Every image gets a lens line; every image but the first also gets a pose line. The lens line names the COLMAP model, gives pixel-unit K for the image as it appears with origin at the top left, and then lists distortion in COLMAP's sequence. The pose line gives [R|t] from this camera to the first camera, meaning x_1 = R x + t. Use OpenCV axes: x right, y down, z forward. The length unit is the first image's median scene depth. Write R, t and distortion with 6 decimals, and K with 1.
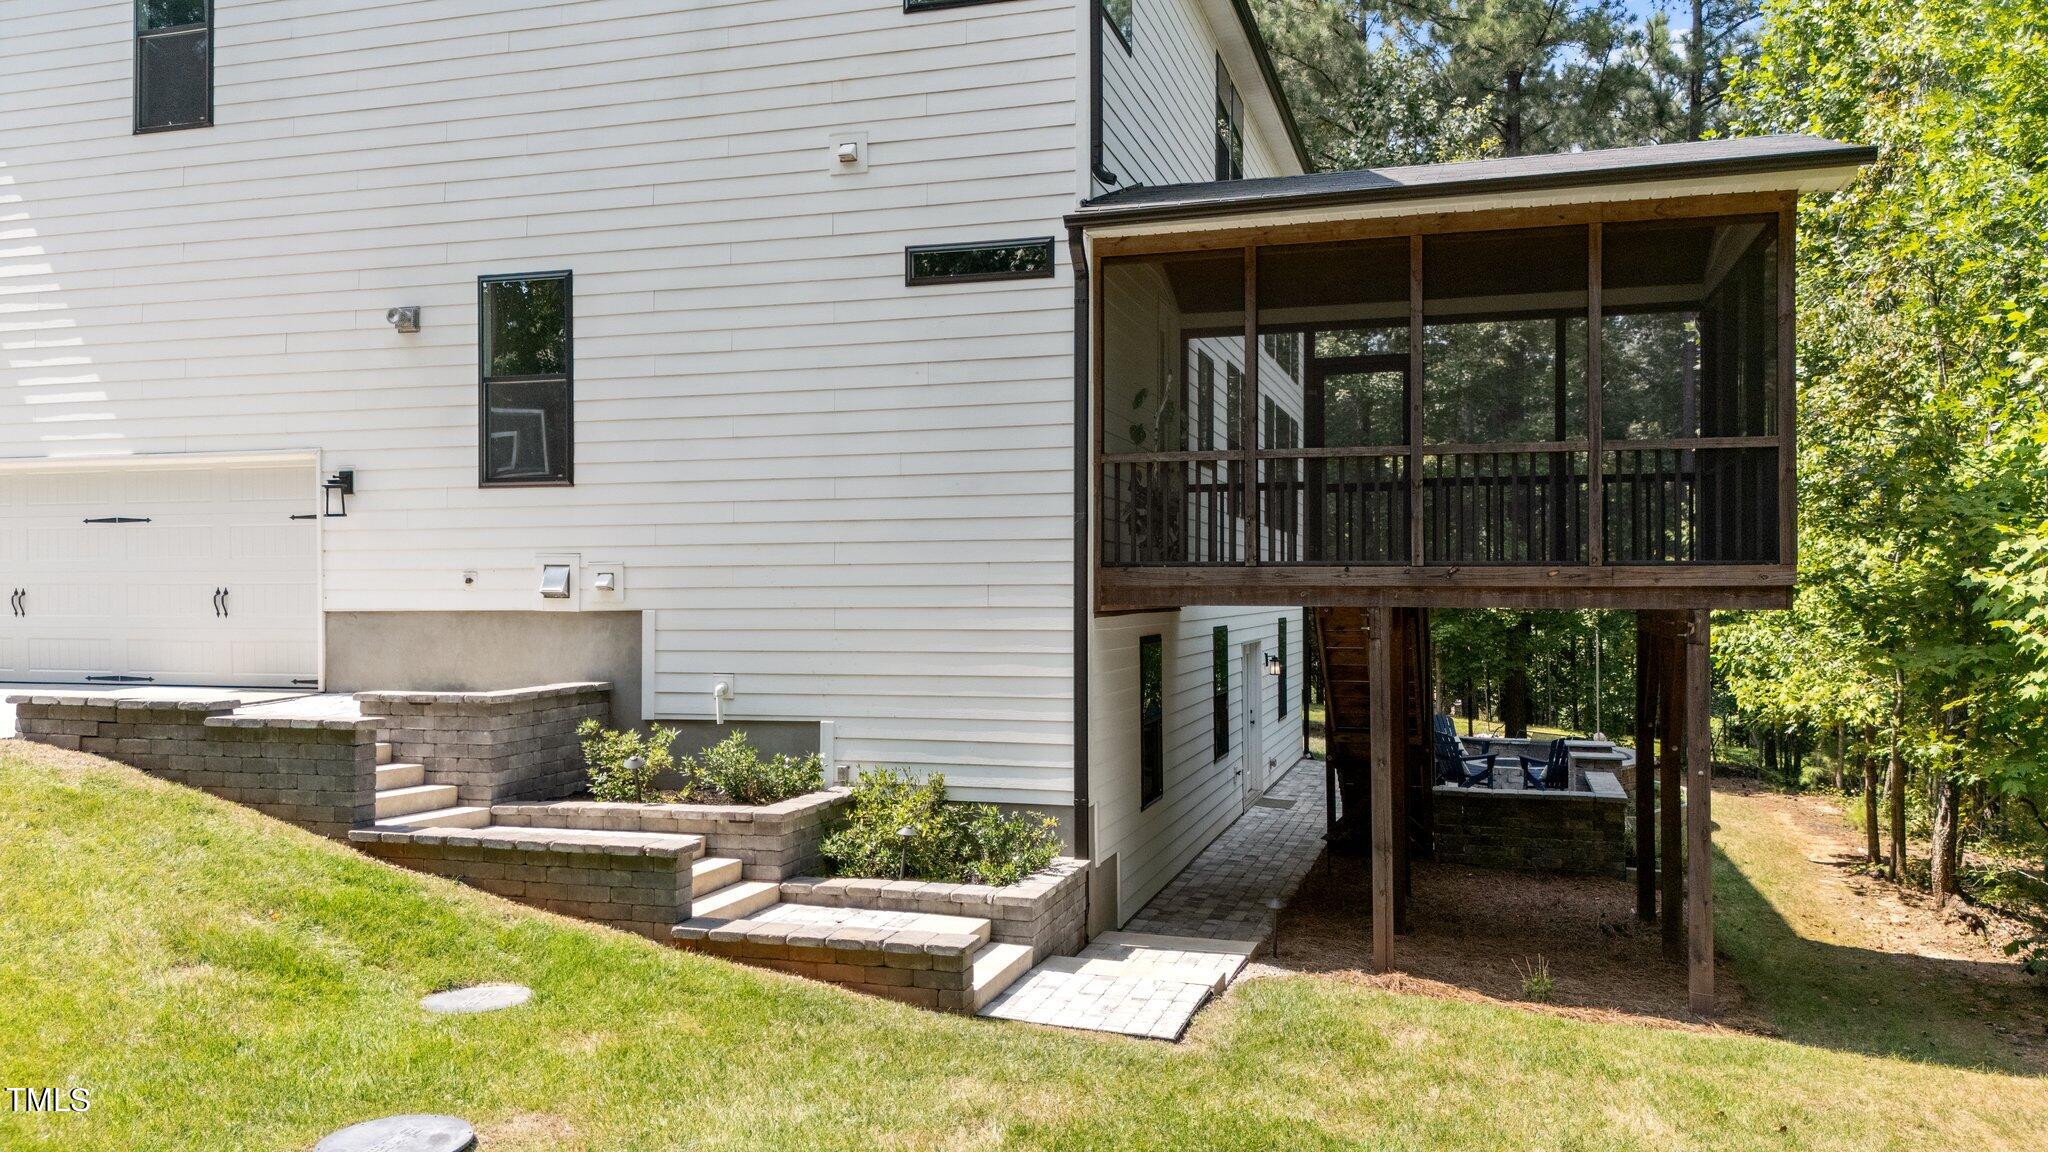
lens RADIAL K [[1438.6, 0, 1024.0], [0, 1438.6, 576.0], [0, 0, 1]] dist [0.002119, -0.001110]
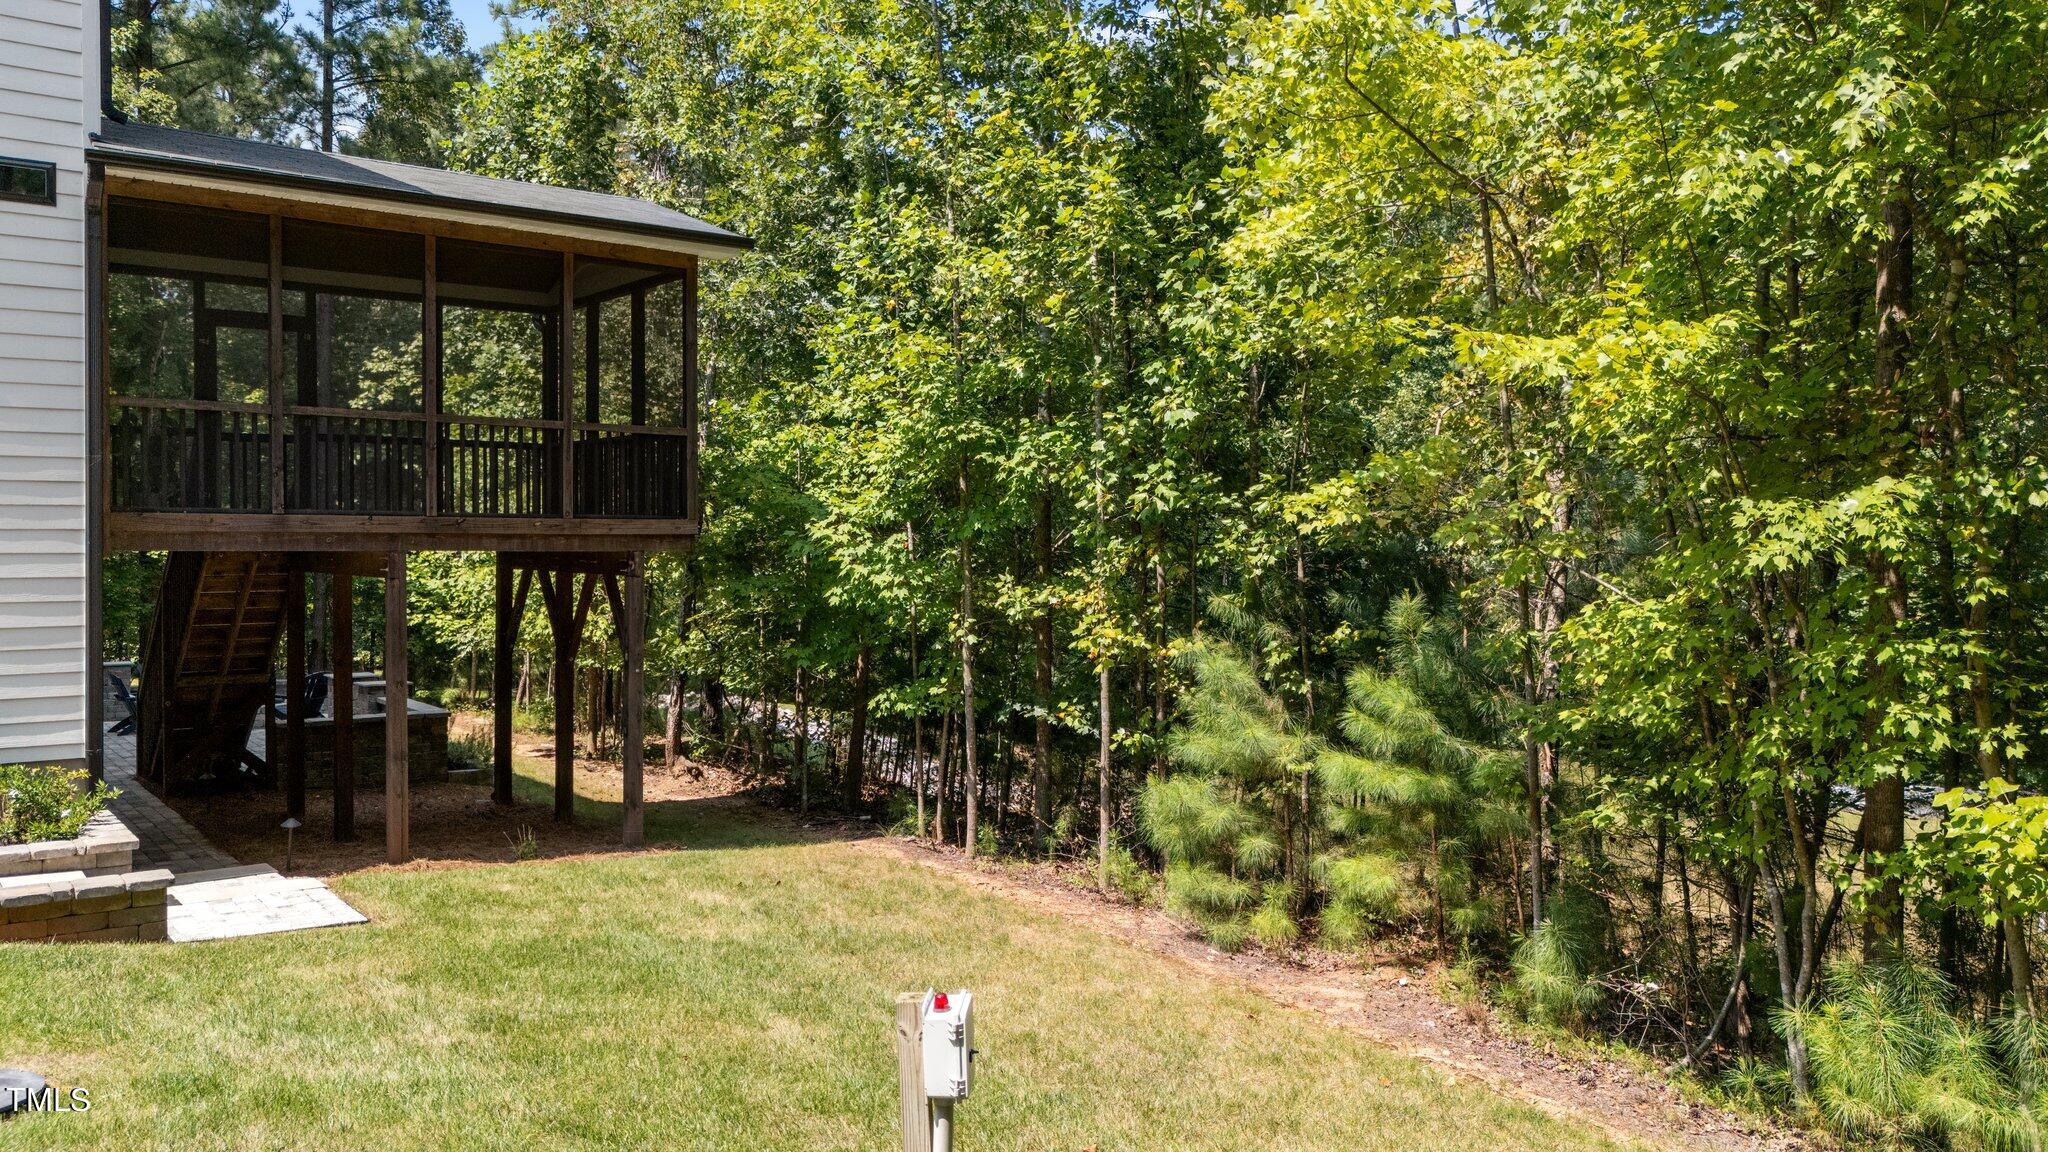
lens RADIAL K [[1509.3, 0, 1022.8], [0, 1509.3, 535.0], [0, 0, 1]] dist [0.002274, -0.005208]
pose [[0.534270, 0.005034, 0.845299, -0.485217], [-0.008502, 0.999964, -0.000581, 0.004841], [-0.845271, -0.006877, 0.534294, -0.074093]]
